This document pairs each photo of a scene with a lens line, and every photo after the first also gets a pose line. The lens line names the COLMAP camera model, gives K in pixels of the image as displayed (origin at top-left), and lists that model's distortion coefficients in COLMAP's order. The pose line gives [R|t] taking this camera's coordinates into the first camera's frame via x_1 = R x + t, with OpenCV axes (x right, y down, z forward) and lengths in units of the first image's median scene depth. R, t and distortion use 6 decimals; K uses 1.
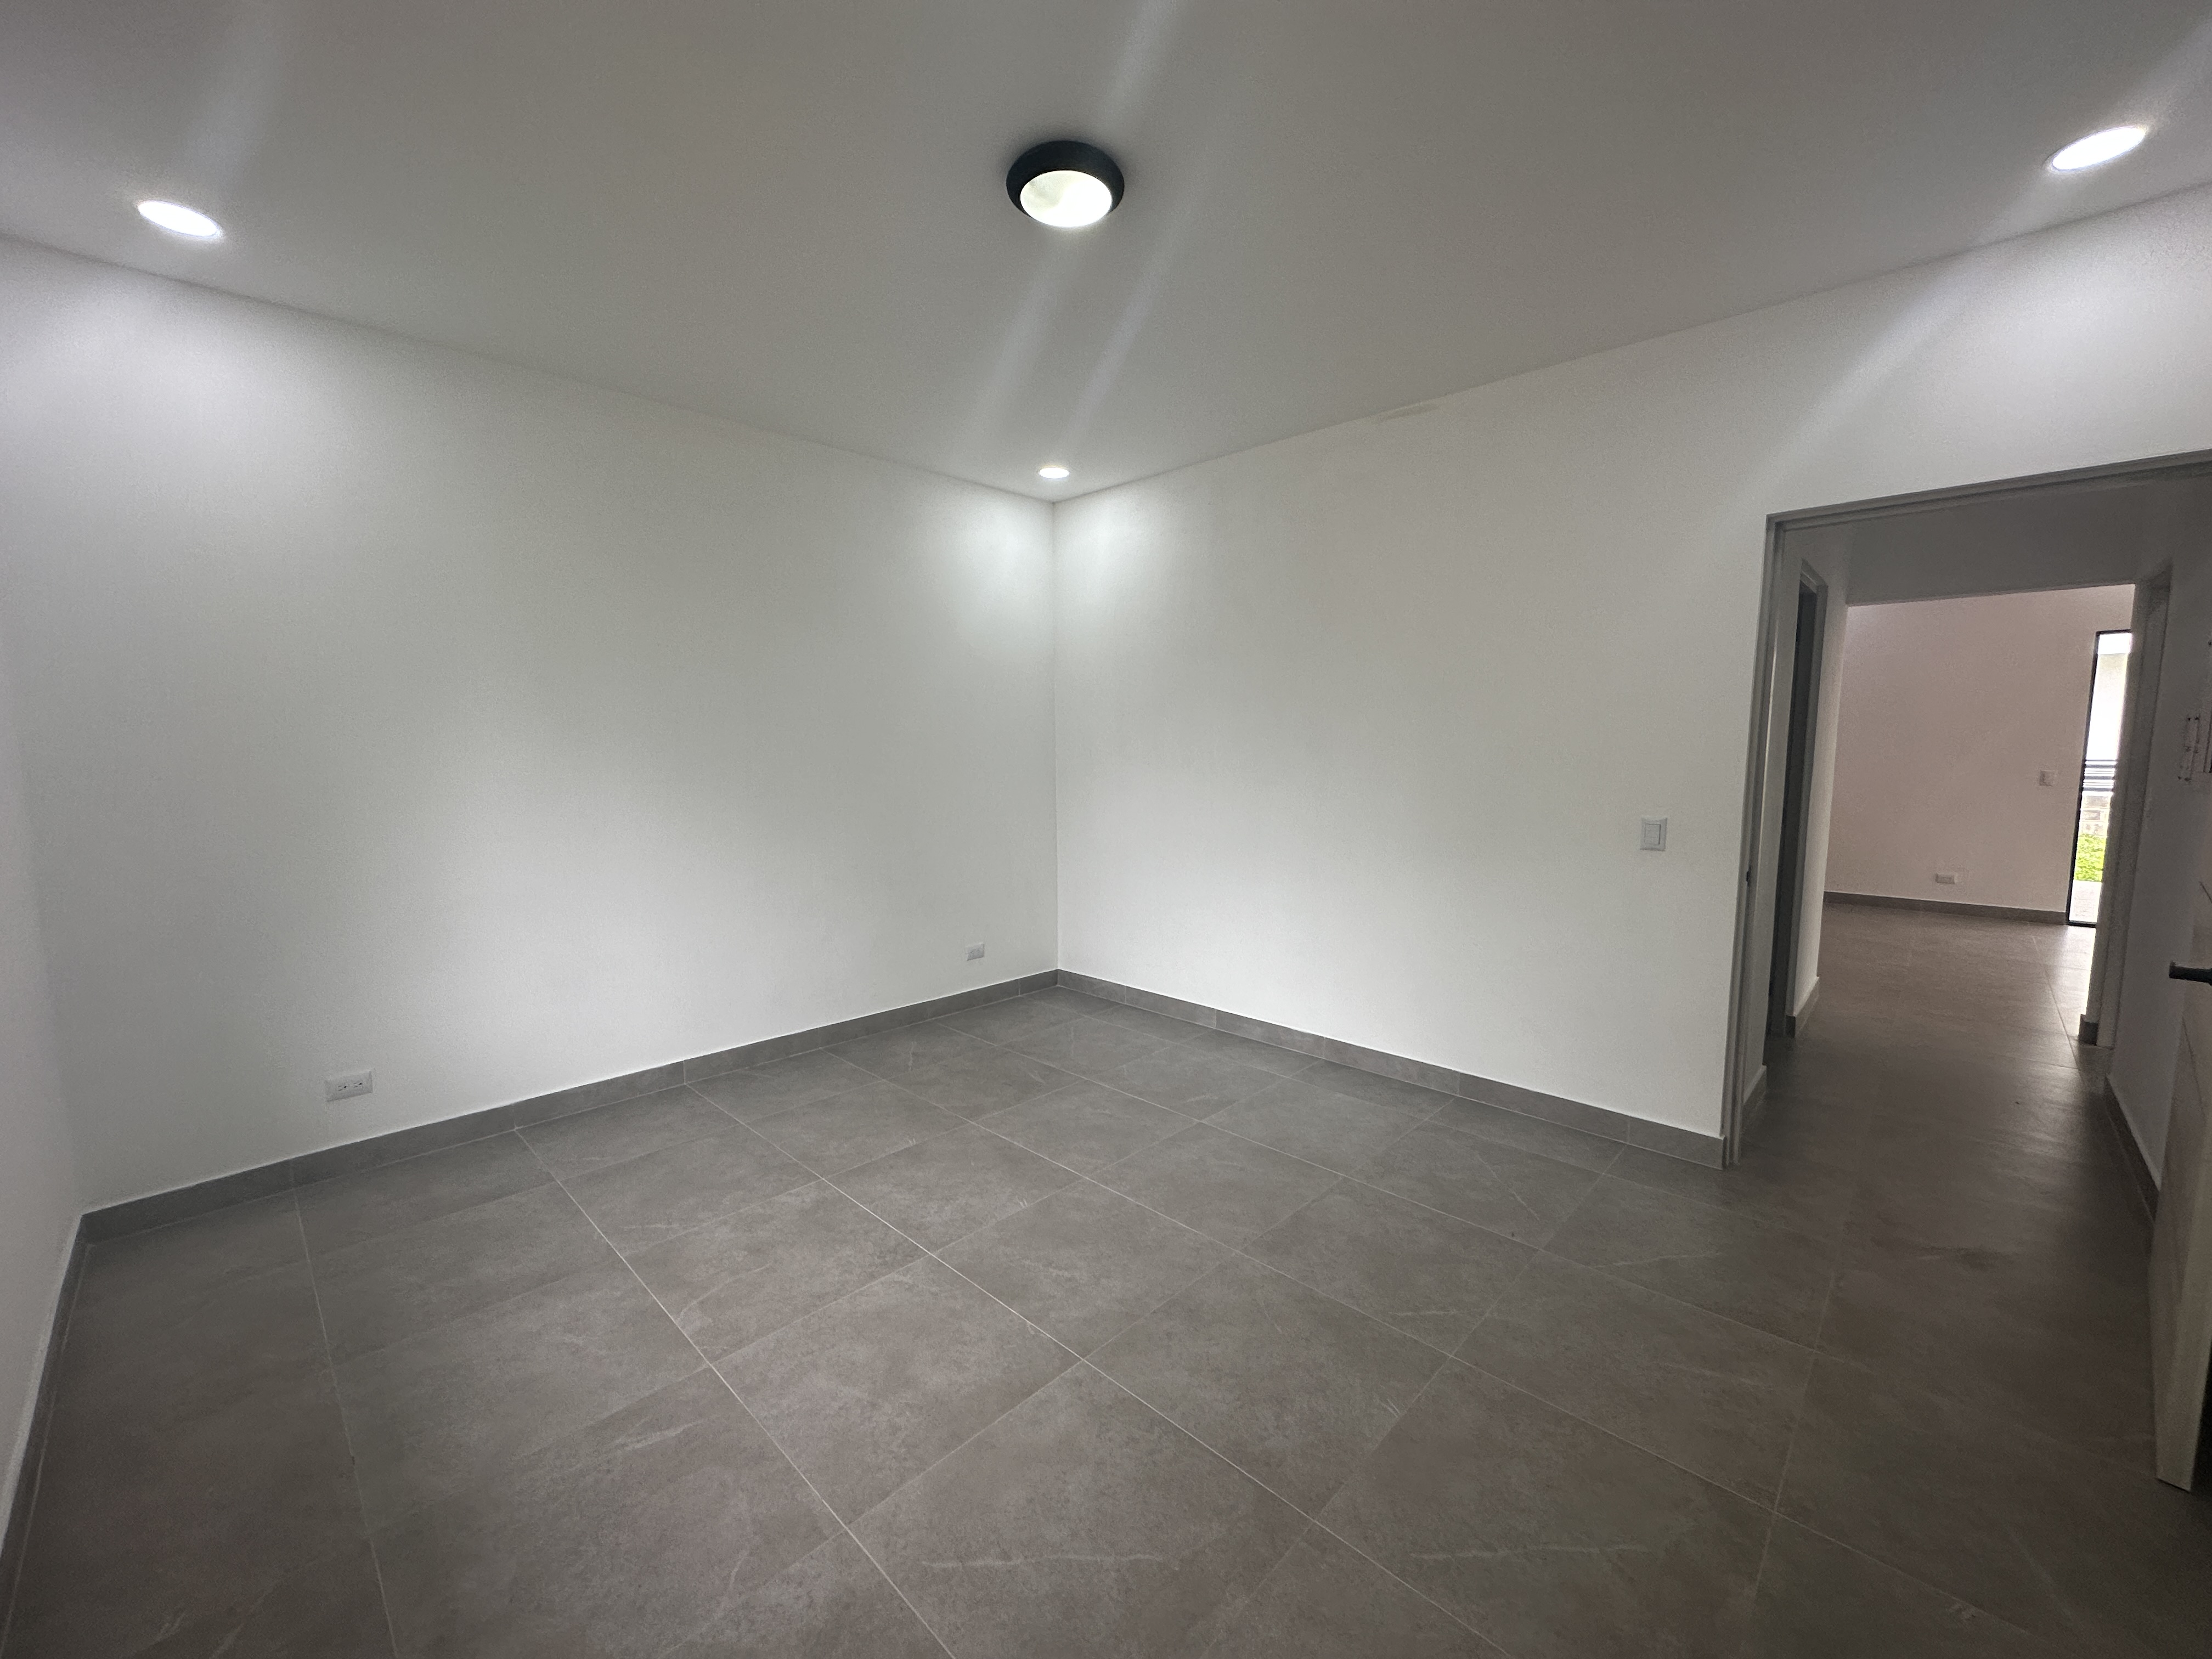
lens RADIAL K [[879.9, 0, 1099.3], [0, 879.9, 835.0], [0, 0, 1]] dist [-0.002210, -0.000474]
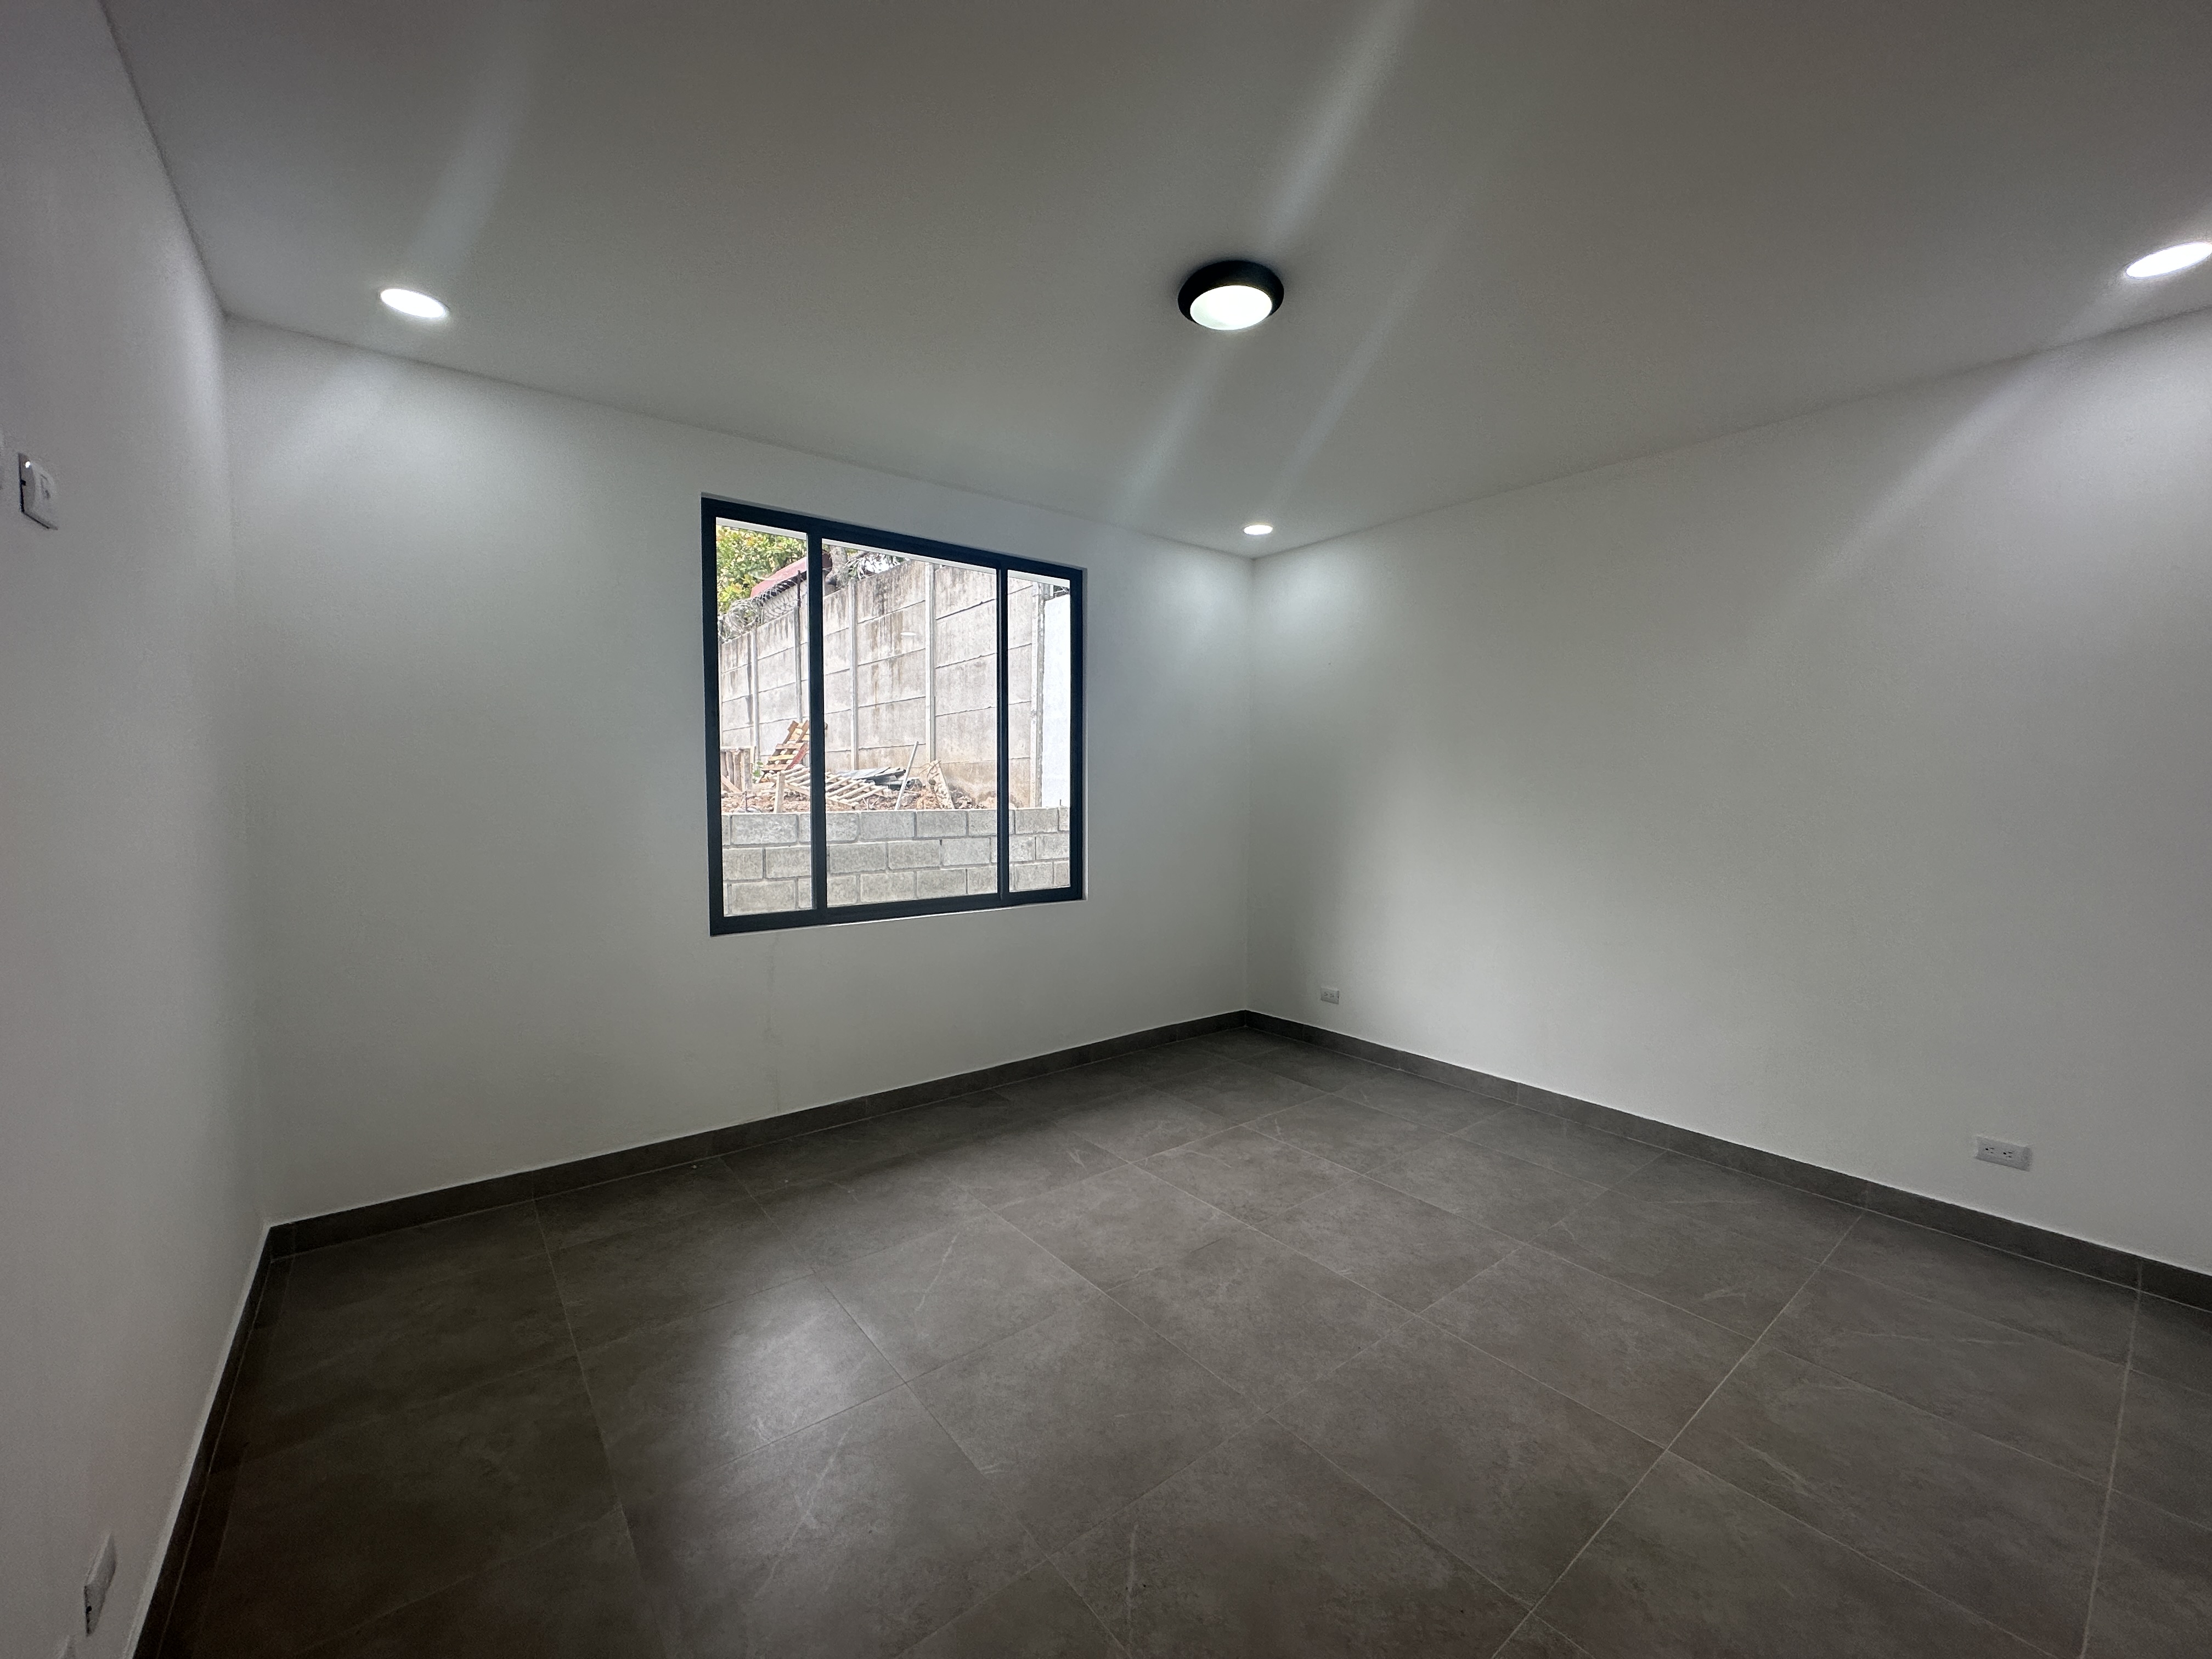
lens RADIAL K [[879.9, 0, 1099.3], [0, 879.9, 835.0], [0, 0, 1]] dist [-0.002210, -0.000474]
pose [[-0.131404, 0.062244, -0.989373, 0.880726], [-0.109713, 0.990983, 0.076917, -0.095222], [0.985239, 0.118655, -0.123391, 0.820389]]
